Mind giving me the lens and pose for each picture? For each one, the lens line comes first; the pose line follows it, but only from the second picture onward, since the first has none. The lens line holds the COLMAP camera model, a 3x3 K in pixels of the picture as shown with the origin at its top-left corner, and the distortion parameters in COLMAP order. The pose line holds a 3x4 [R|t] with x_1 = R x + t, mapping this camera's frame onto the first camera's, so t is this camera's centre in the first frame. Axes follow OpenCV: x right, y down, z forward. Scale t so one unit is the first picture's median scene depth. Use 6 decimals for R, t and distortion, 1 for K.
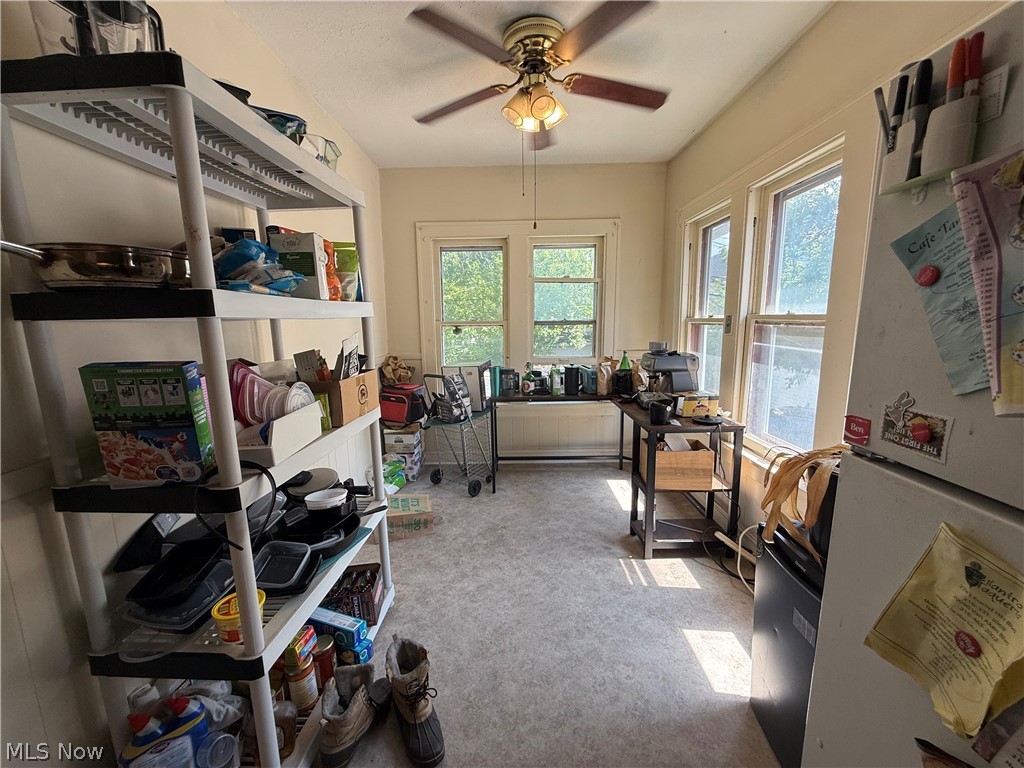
lens RADIAL K [[409.1, 0, 511.7], [0, 409.1, 384.0], [0, 0, 1]] dist [-0.001217, -0.000162]
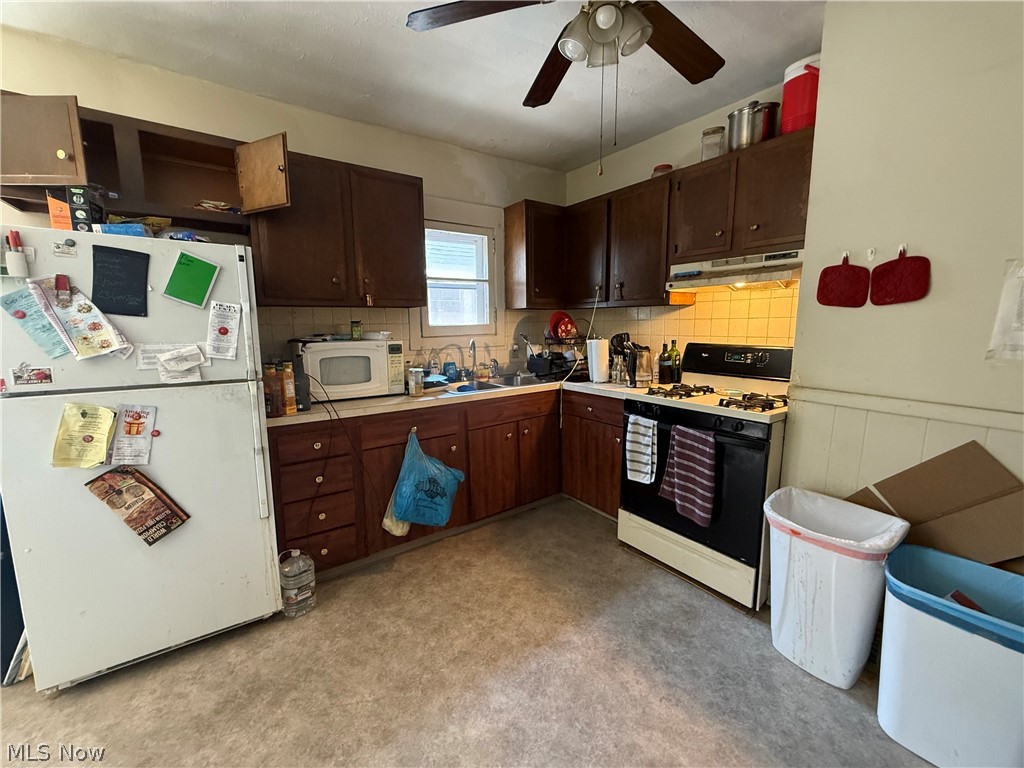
lens RADIAL K [[409.1, 0, 511.1], [0, 409.1, 381.0], [0, 0, 1]] dist [-0.001217, -0.000162]
pose [[-0.597386, -0.092257, 0.796630, -2.944159], [0.143380, 0.965068, 0.219284, 0.014347], [-0.789033, 0.245218, -0.563290, 0.127309]]
